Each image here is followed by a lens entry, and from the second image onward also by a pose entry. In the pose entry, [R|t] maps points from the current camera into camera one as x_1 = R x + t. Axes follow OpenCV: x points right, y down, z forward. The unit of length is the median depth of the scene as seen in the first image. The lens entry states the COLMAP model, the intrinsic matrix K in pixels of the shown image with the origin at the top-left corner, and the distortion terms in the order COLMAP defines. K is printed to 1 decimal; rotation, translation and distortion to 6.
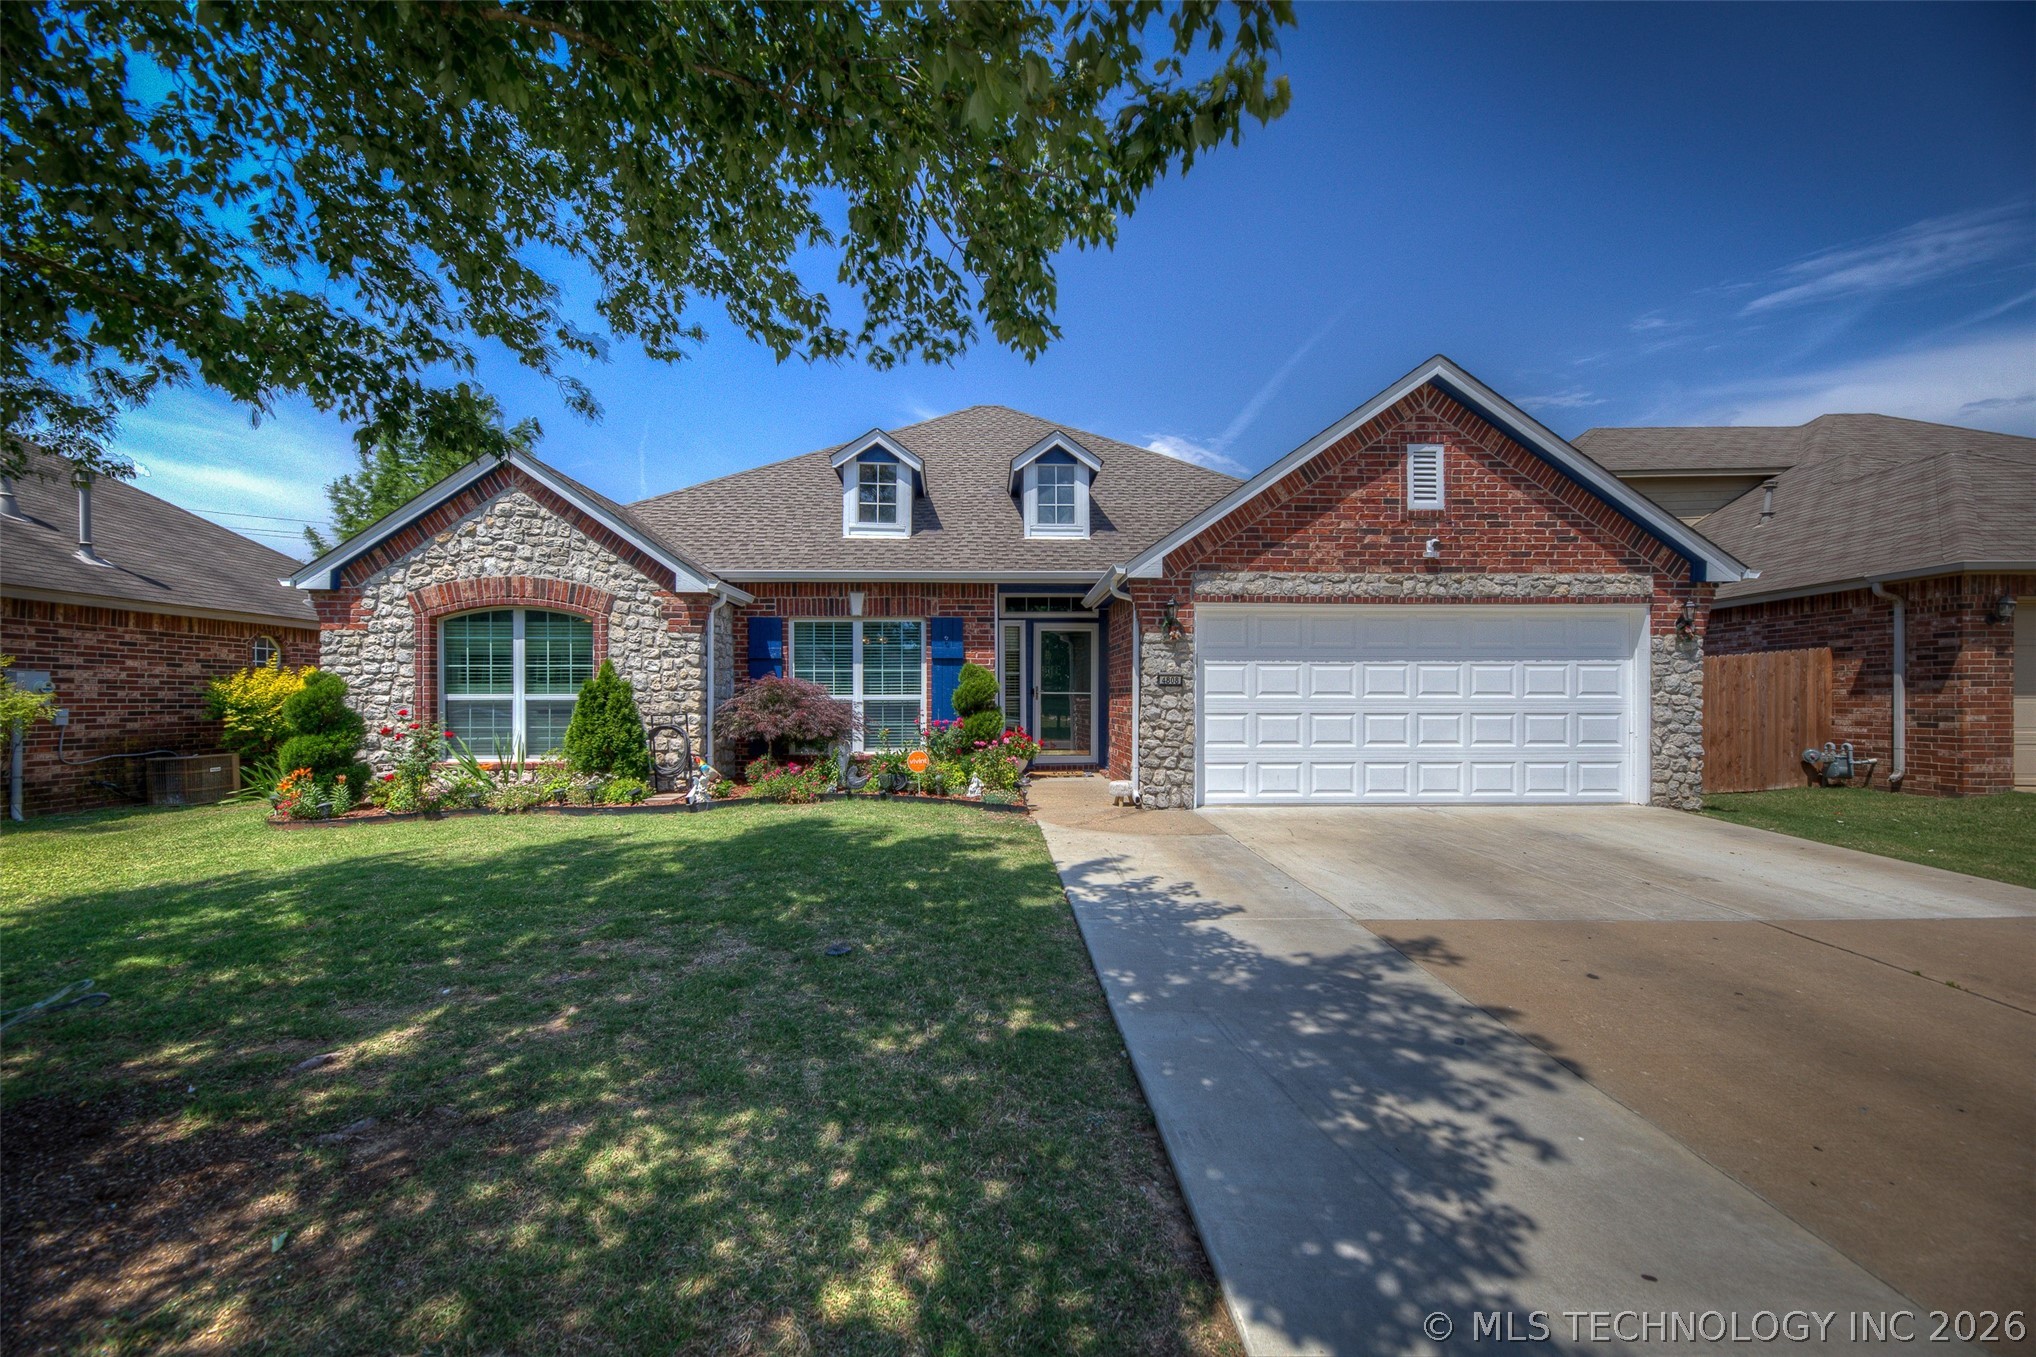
lens RADIAL K [[814.6, 0, 1015.5], [0, 814.6, 691.9], [0, 0, 1]] dist [0.001948, 0.000982]
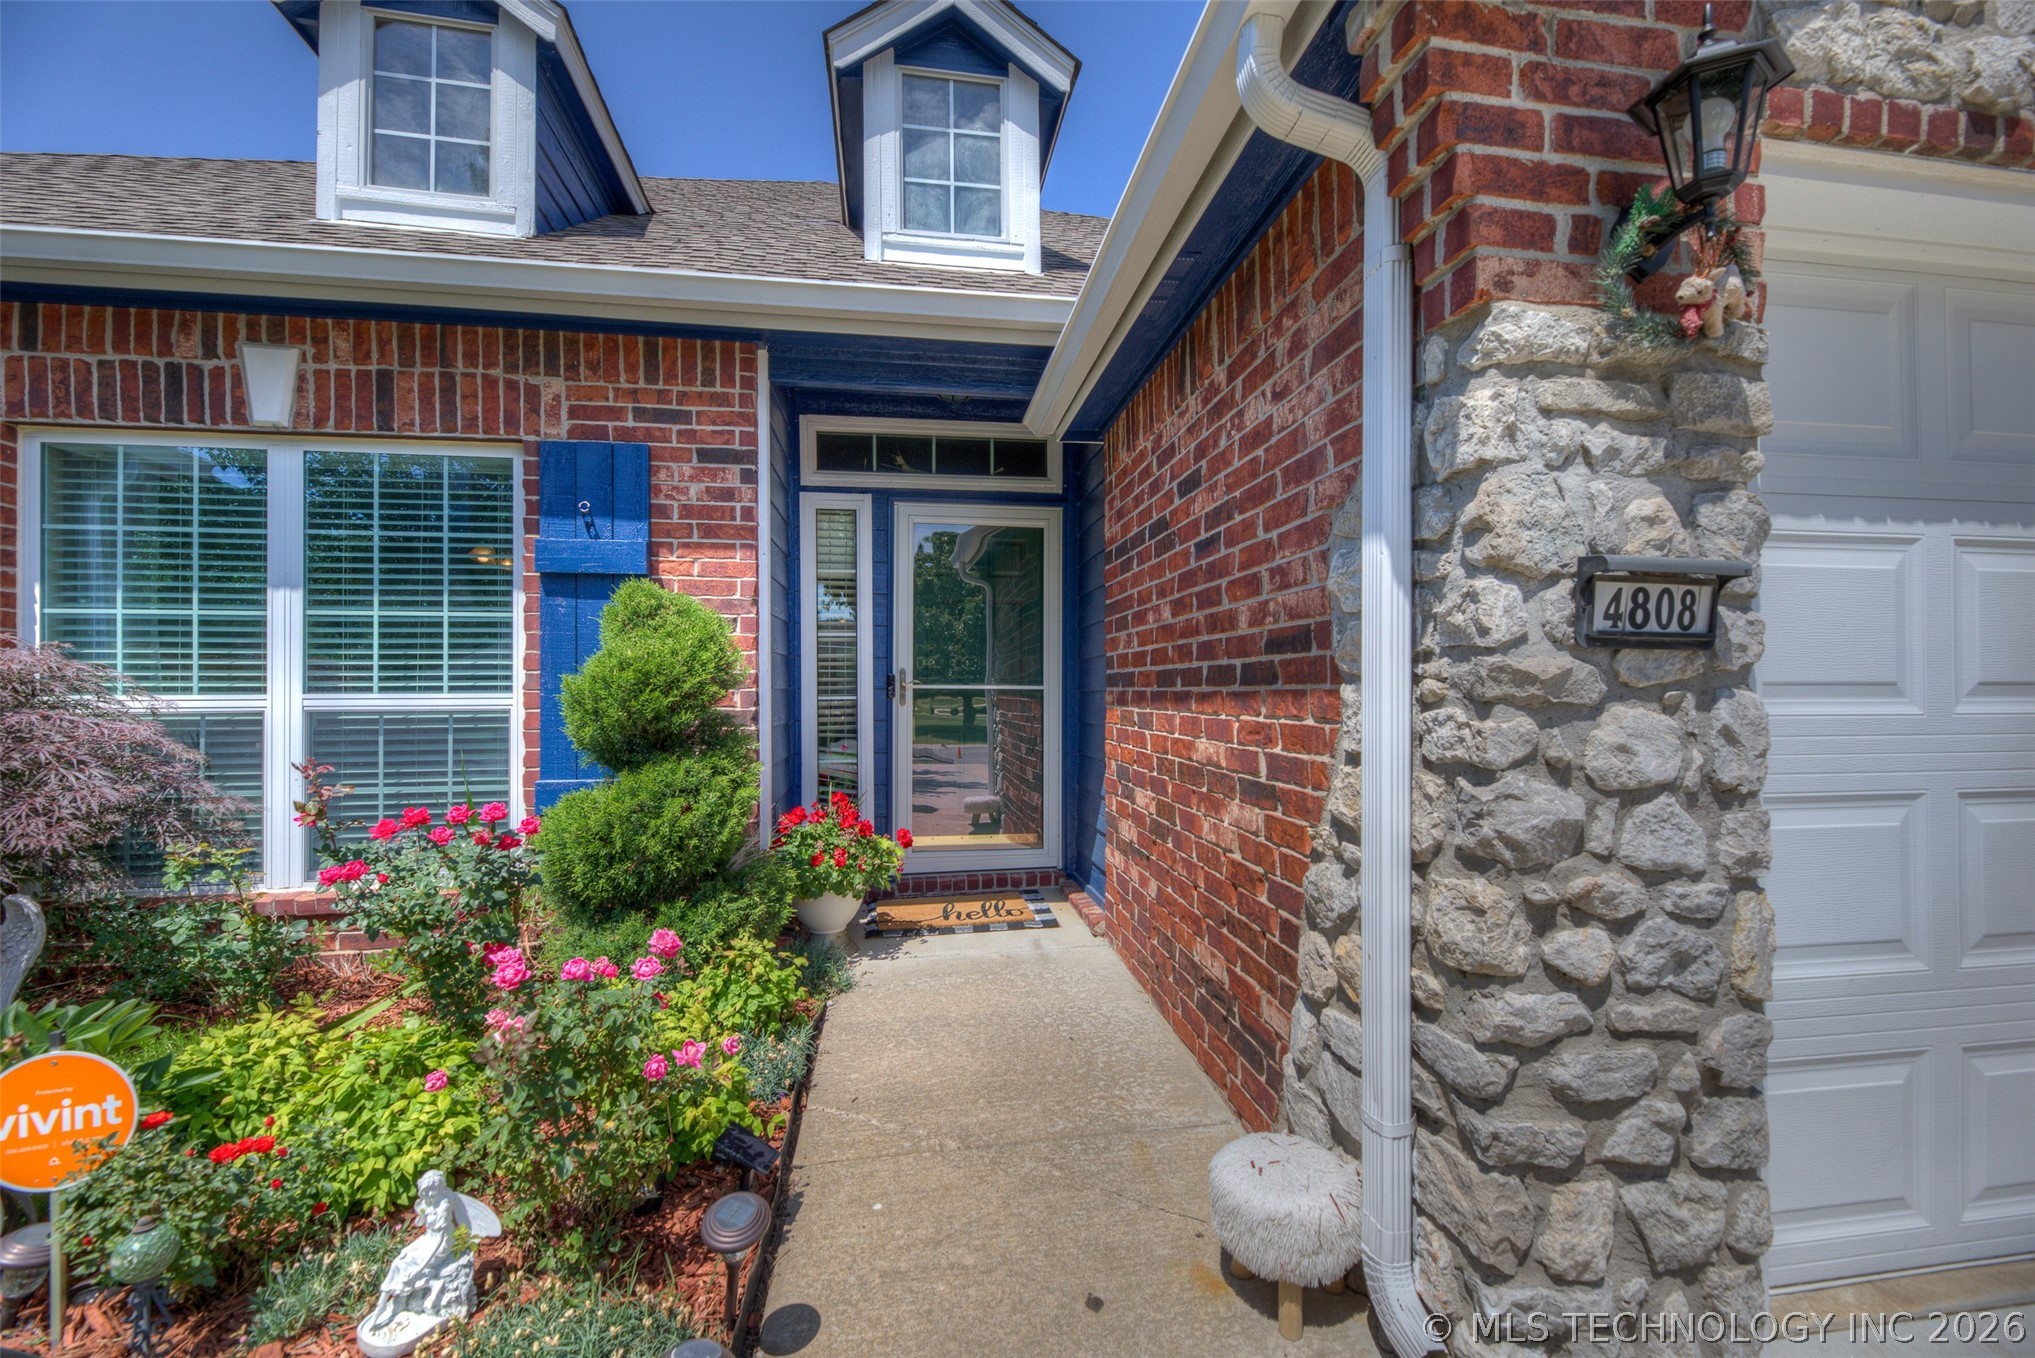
lens RADIAL K [[814.2, 0, 1020.7], [0, 814.2, 684.2], [0, 0, 1]] dist [0.001948, 0.000982]
pose [[0.993452, 0.000468, 0.114253, 0.041234], [-0.000454, 1.000000, -0.000146, 0.000143], [-0.114253, 0.000093, 0.993452, 0.672675]]
